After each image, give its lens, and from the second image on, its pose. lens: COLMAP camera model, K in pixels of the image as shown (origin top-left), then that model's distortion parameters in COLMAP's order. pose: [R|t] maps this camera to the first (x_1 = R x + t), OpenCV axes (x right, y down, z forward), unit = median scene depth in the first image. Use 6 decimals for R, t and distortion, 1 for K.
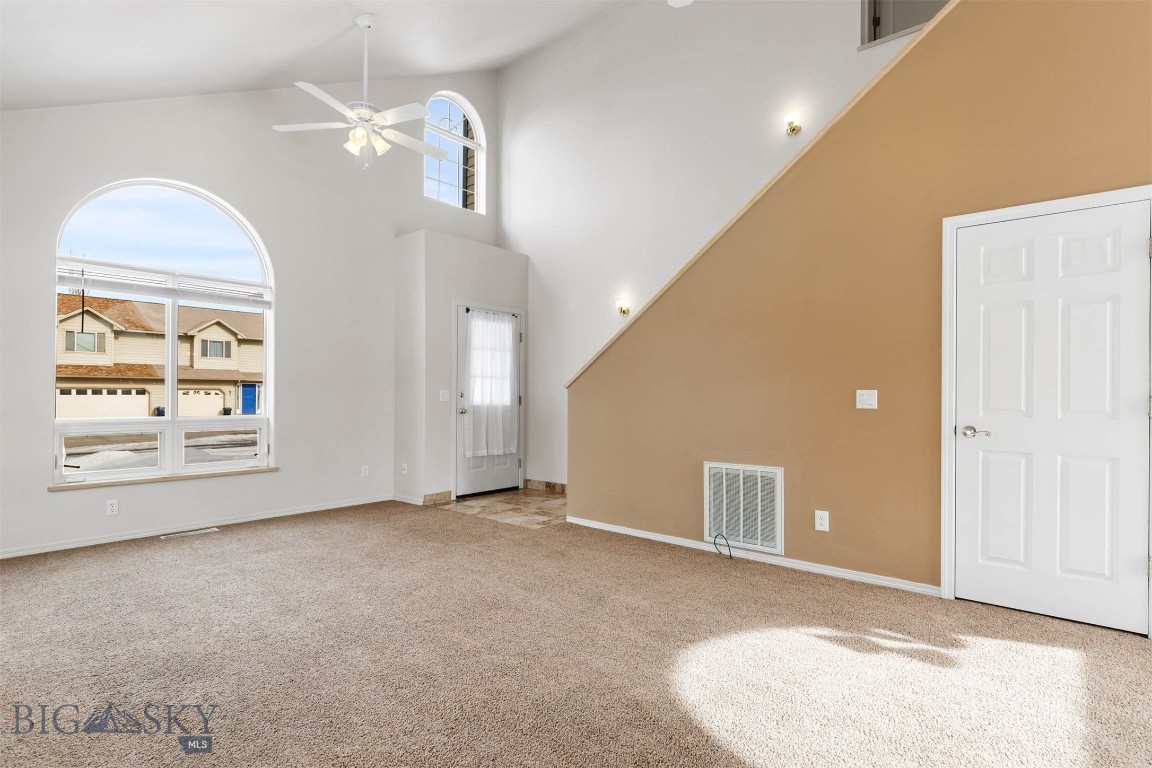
lens RADIAL K [[557.9, 0, 571.9], [0, 557.9, 390.3], [0, 0, 1]] dist [-0.005233, -0.000524]
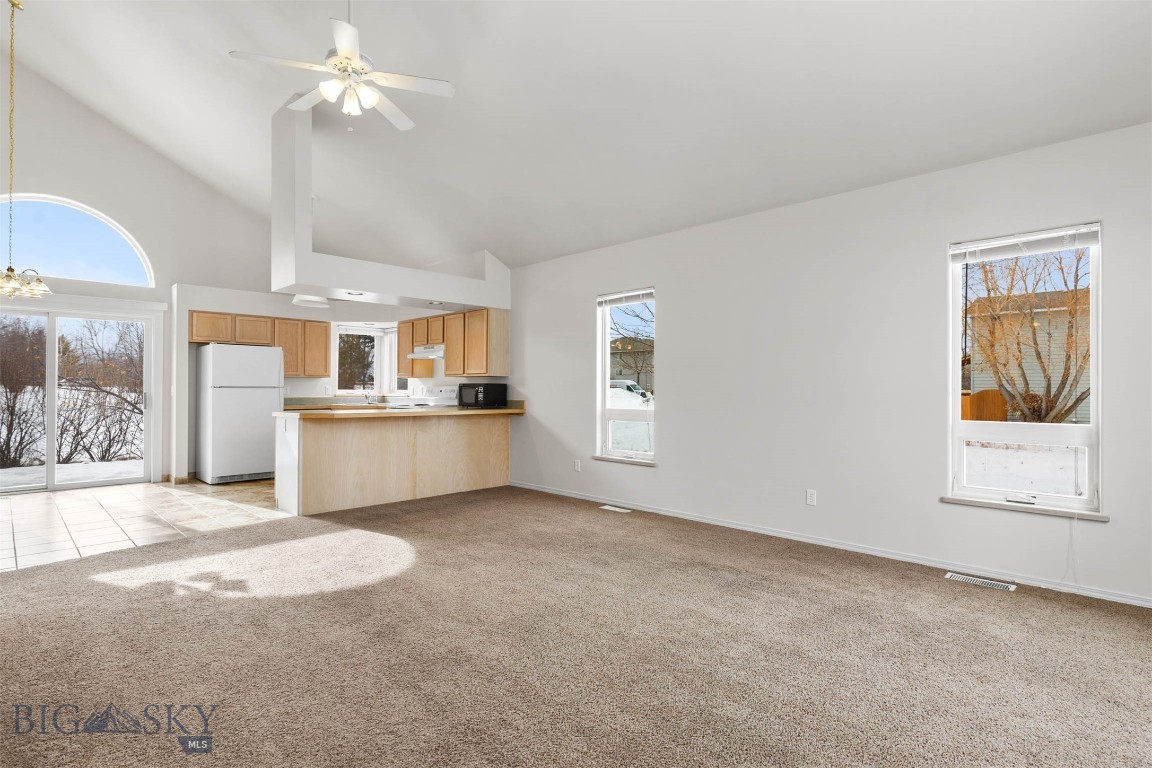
lens RADIAL K [[557.9, 0, 582.1], [0, 557.9, 388.0], [0, 0, 1]] dist [-0.005233, -0.000524]
pose [[-0.996287, -0.007480, 0.085773, -0.259155], [-0.008276, 0.999926, -0.008926, 0.008558], [-0.085700, -0.009603, -0.996275, 1.475715]]
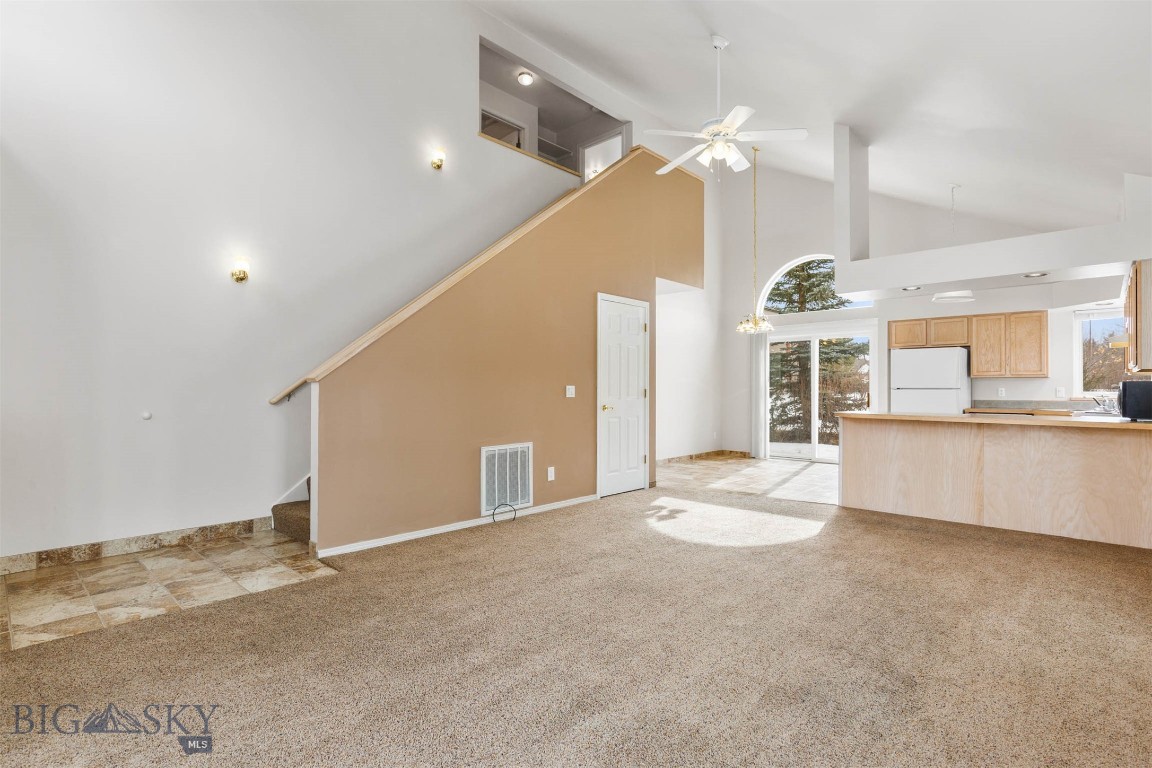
lens RADIAL K [[557.9, 0, 578.6], [0, 557.9, 385.6], [0, 0, 1]] dist [-0.005233, -0.000524]
pose [[0.053561, 0.004010, 0.998557, -0.969848], [-0.008459, 0.999958, -0.003562, 0.004240], [-0.998529, -0.008256, 0.053592, 0.803663]]
